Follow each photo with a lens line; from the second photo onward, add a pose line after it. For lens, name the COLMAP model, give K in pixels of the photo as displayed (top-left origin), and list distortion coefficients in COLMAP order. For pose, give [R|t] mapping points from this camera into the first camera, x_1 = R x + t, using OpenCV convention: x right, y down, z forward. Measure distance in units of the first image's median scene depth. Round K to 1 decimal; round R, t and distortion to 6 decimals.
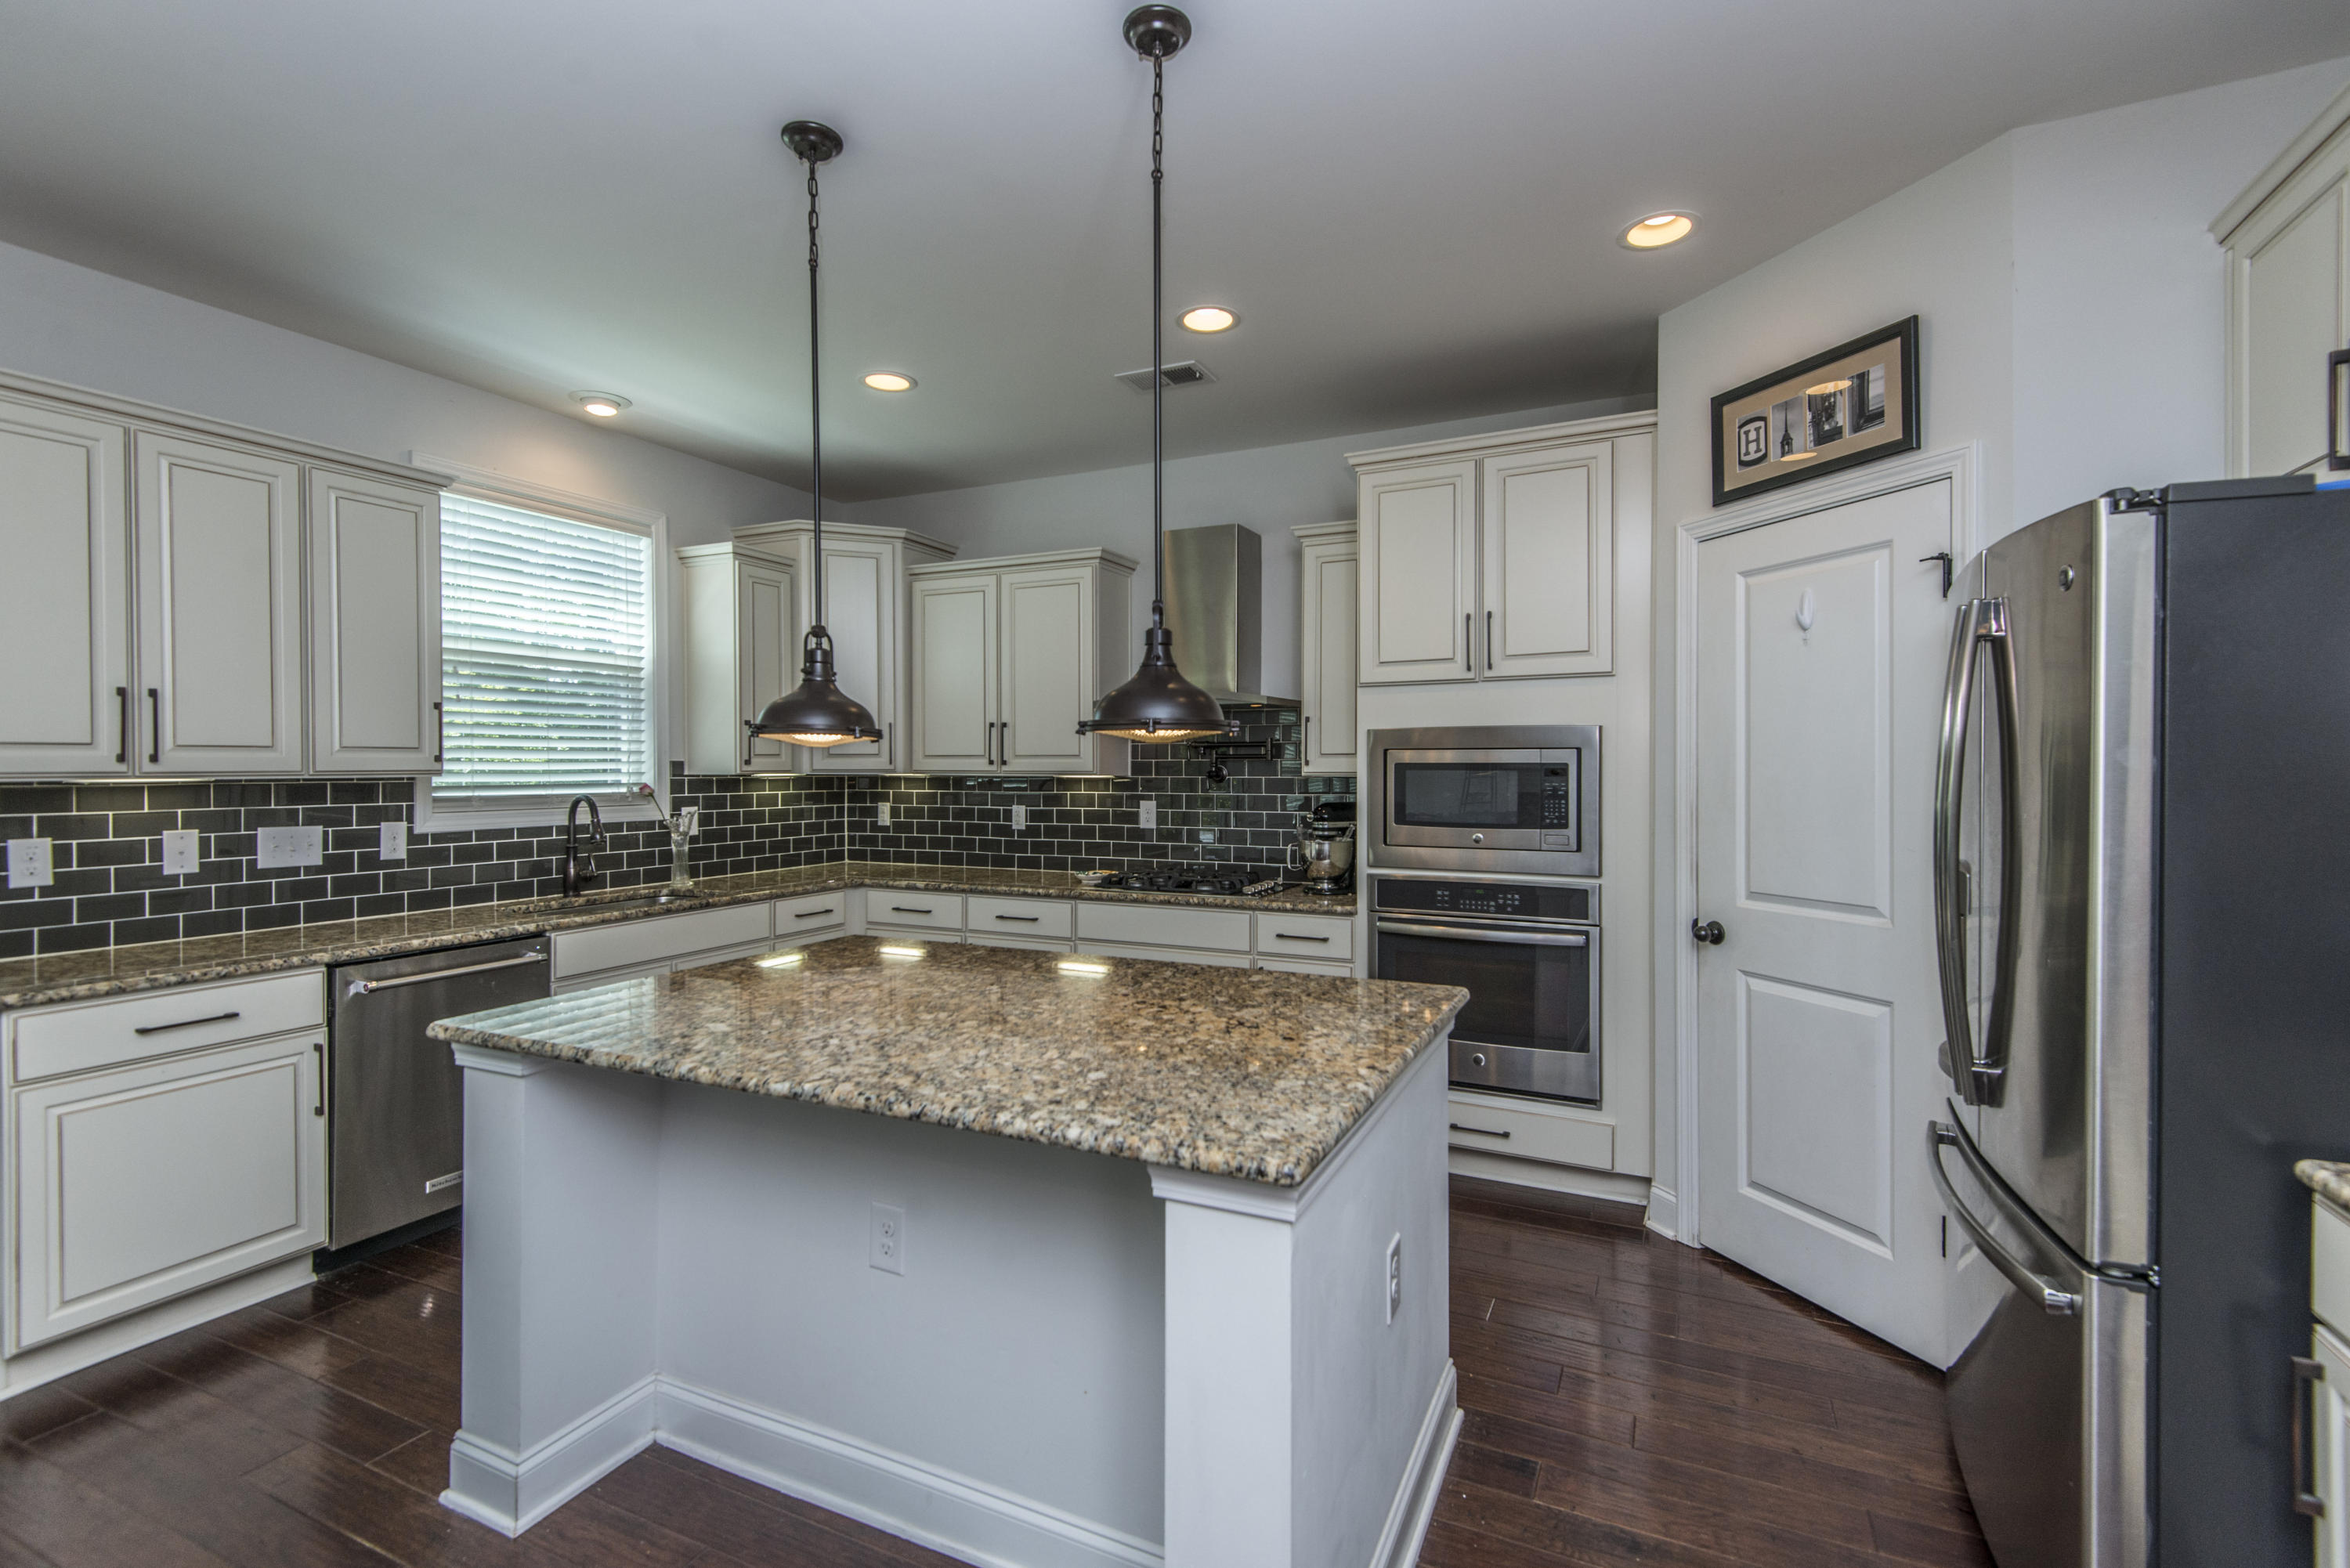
lens RADIAL K [[1065.2, 0, 1176.3], [0, 1065.2, 780.5], [0, 0, 1]] dist [0.027469, -0.013329]
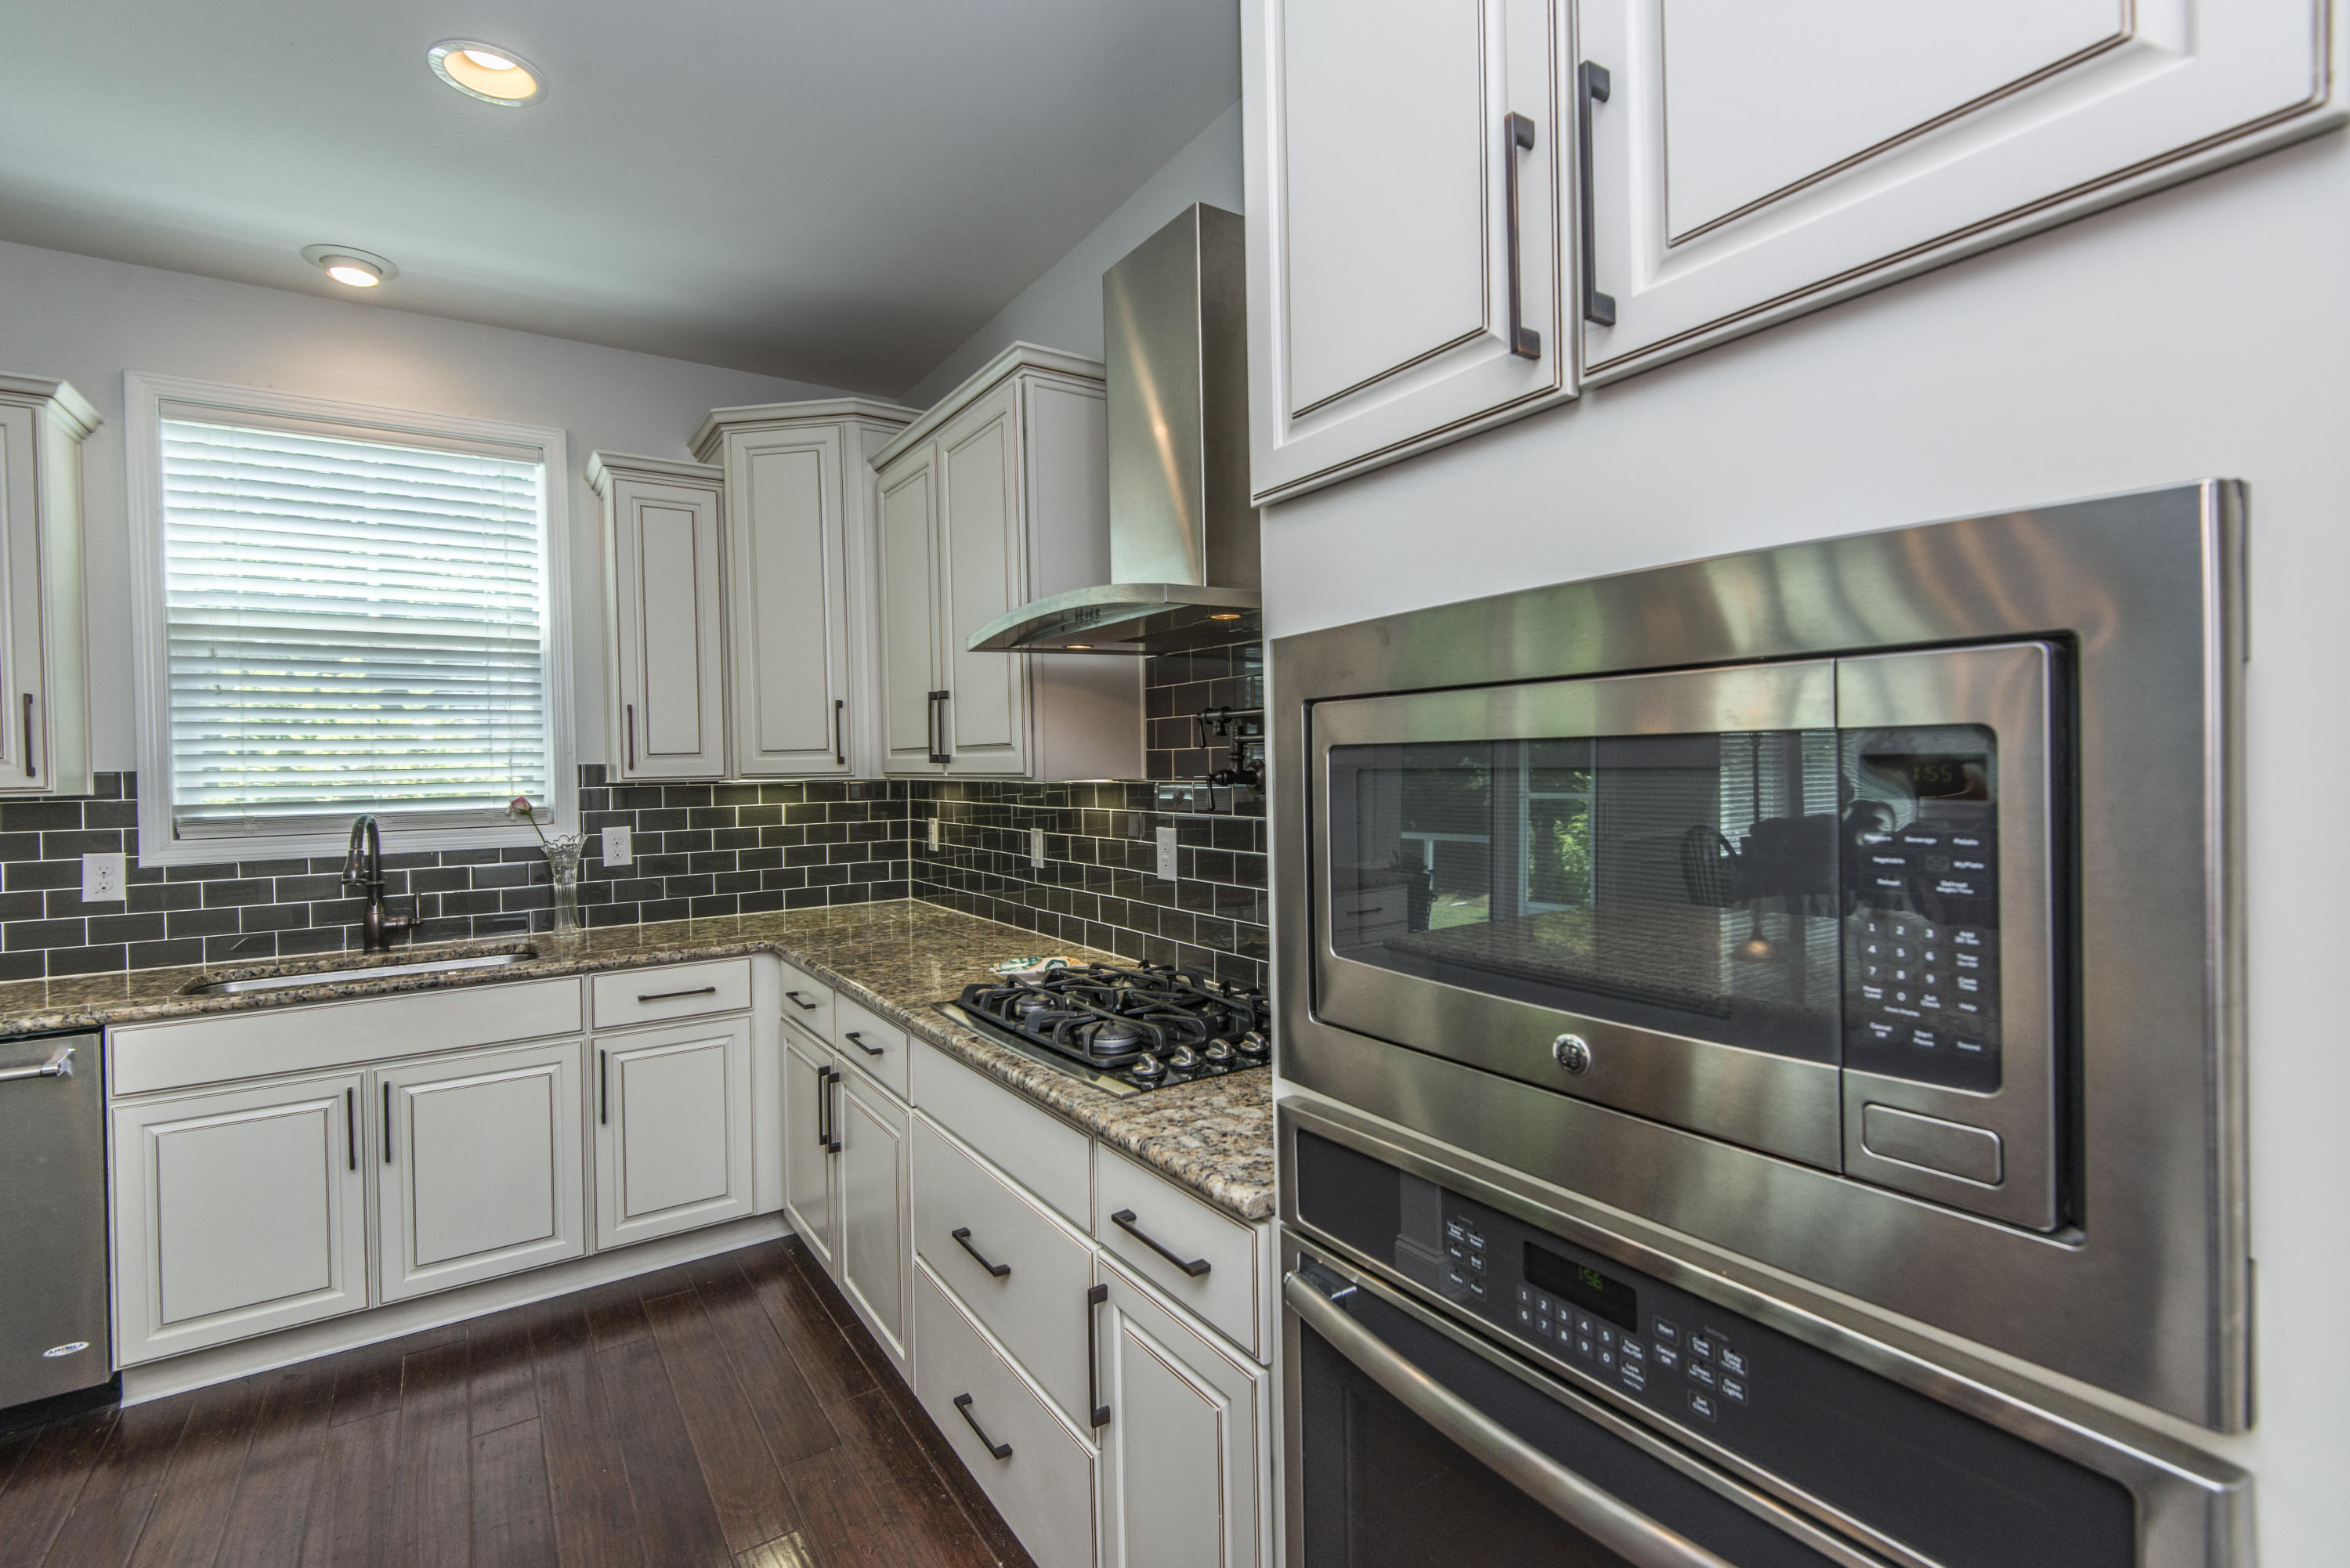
lens RADIAL K [[1065.2, 0, 1174.3], [0, 1065.2, 770.1], [0, 0, 1]] dist [0.027469, -0.013329]
pose [[0.854000, -0.011474, -0.520147, 0.324115], [0.011383, 0.999930, -0.003369, -0.009288], [0.520149, -0.003044, 0.854070, 0.728700]]
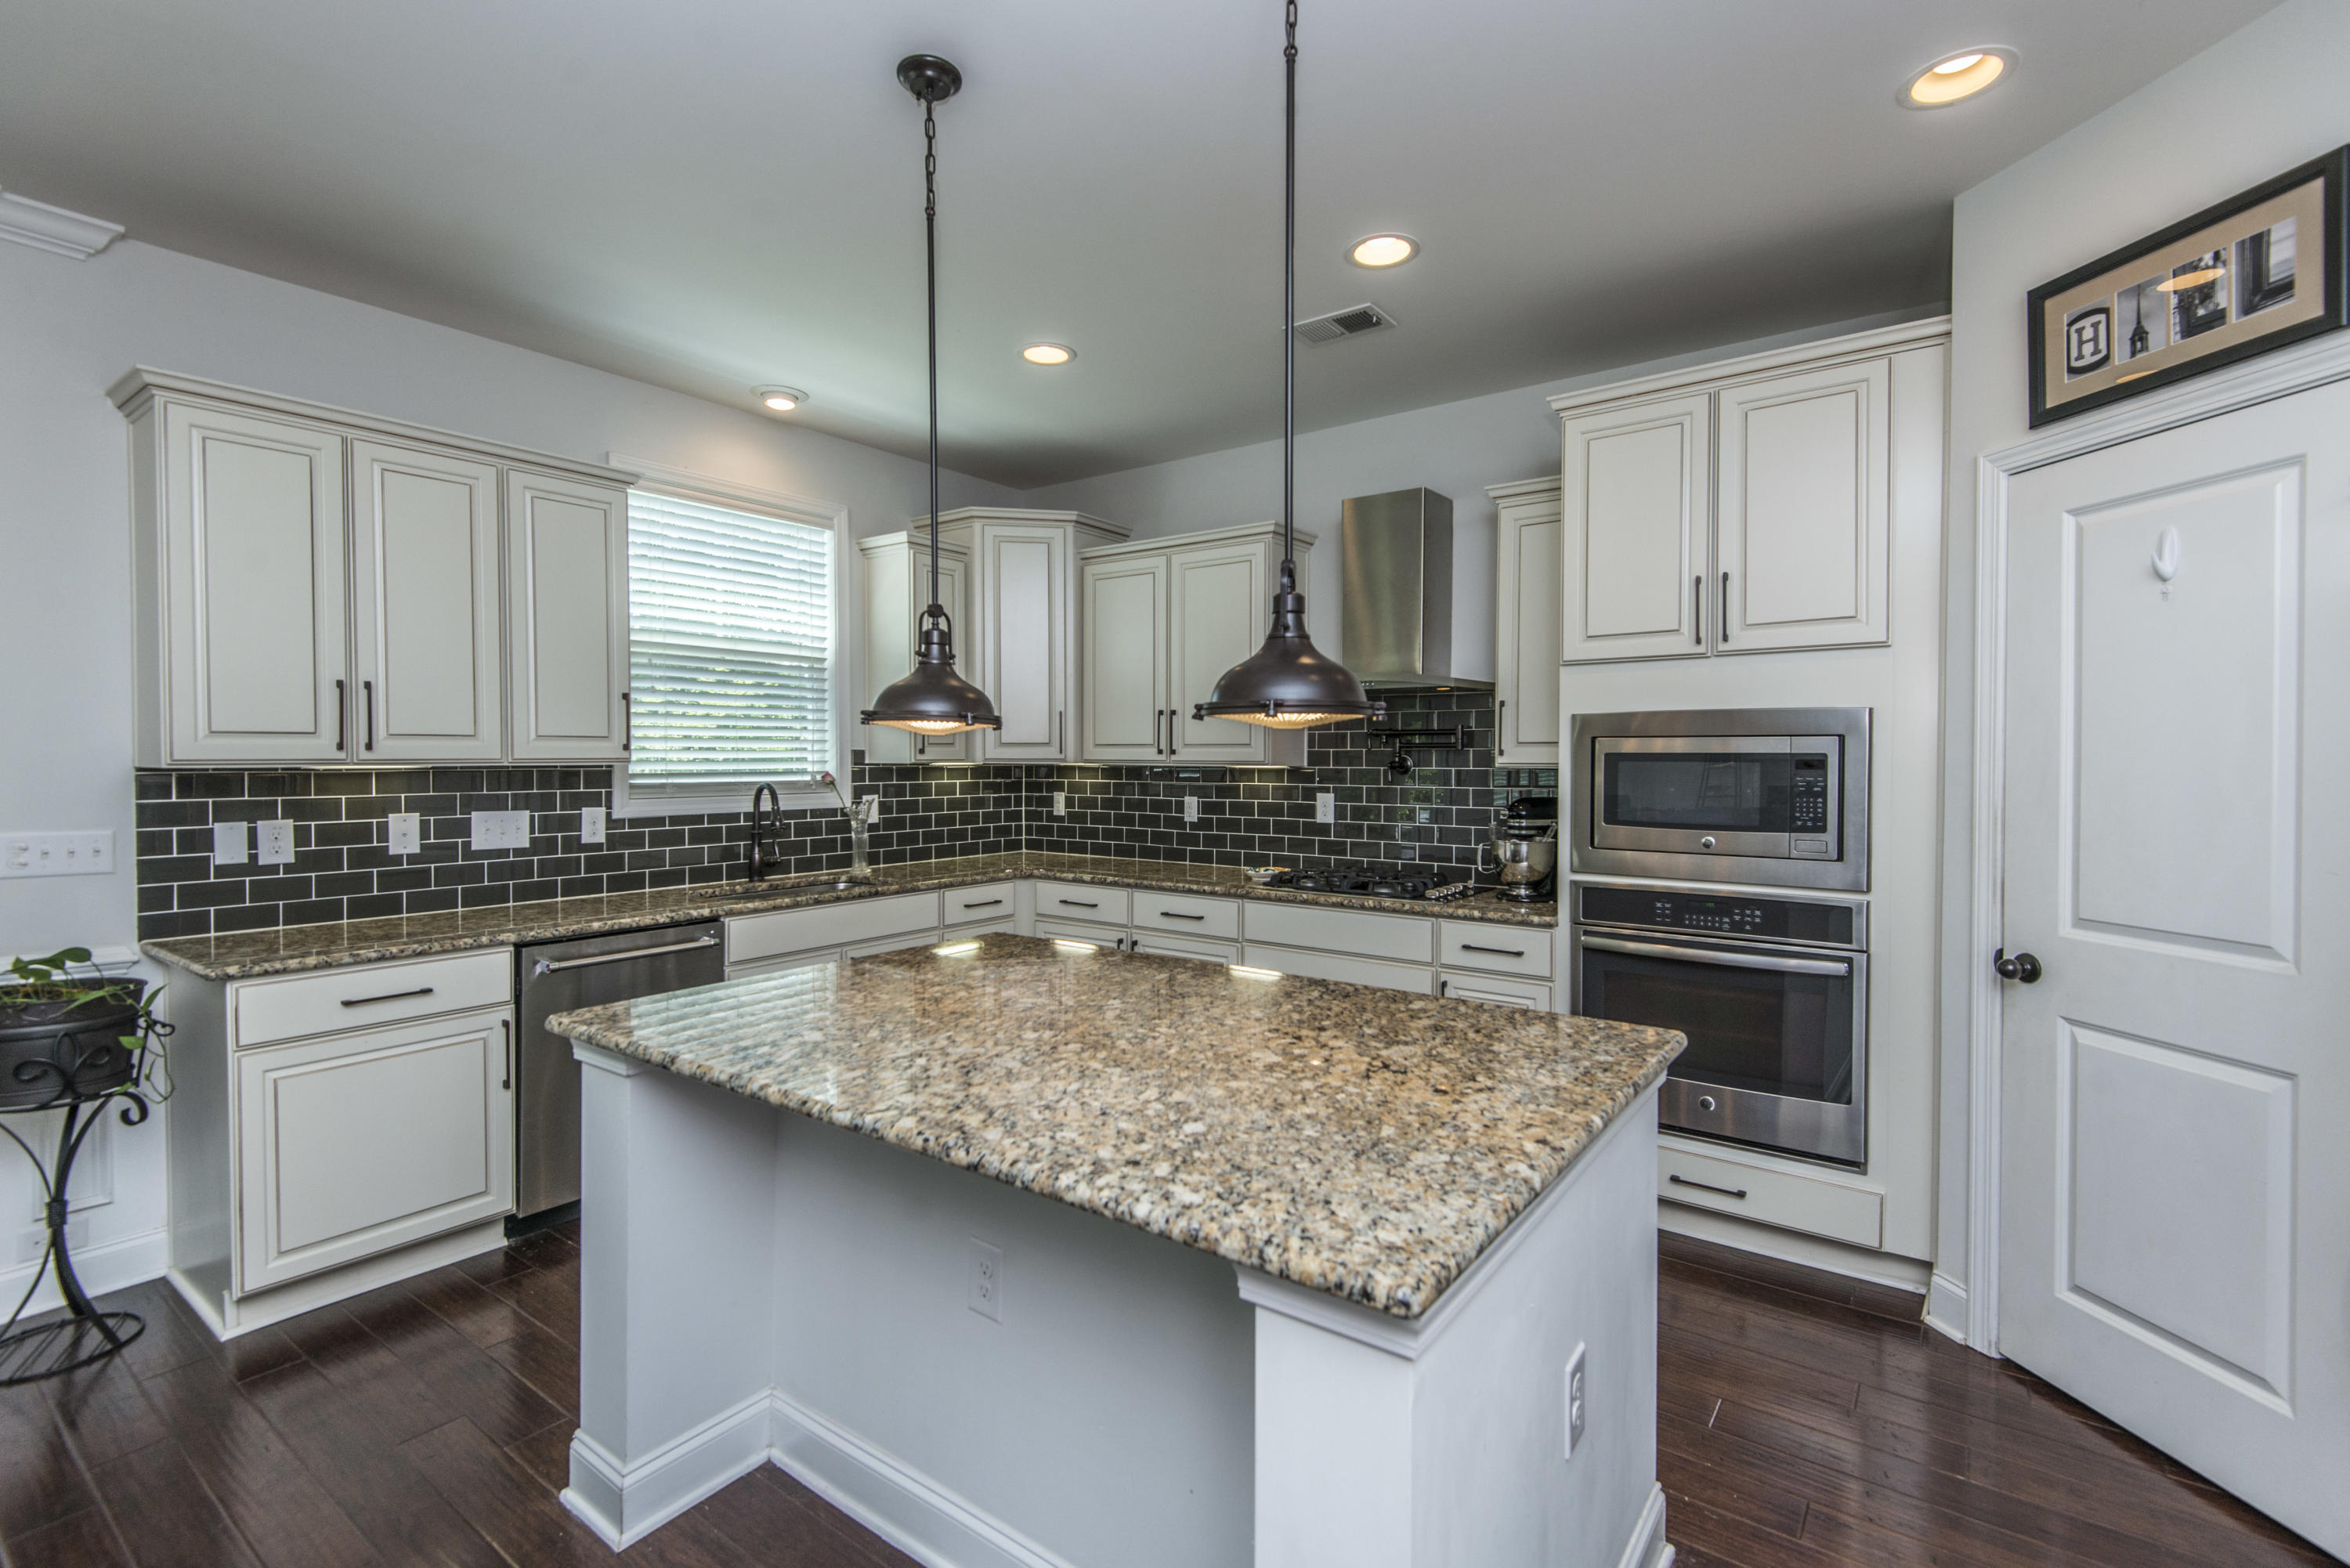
lens RADIAL K [[1065.2, 0, 1176.2], [0, 1065.2, 777.0], [0, 0, 1]] dist [0.027469, -0.013329]
pose [[0.981188, 0.006414, -0.192947, 0.032305], [-0.005092, 0.999960, 0.007345, -0.001621], [0.192987, -0.006224, 0.981182, 0.082109]]
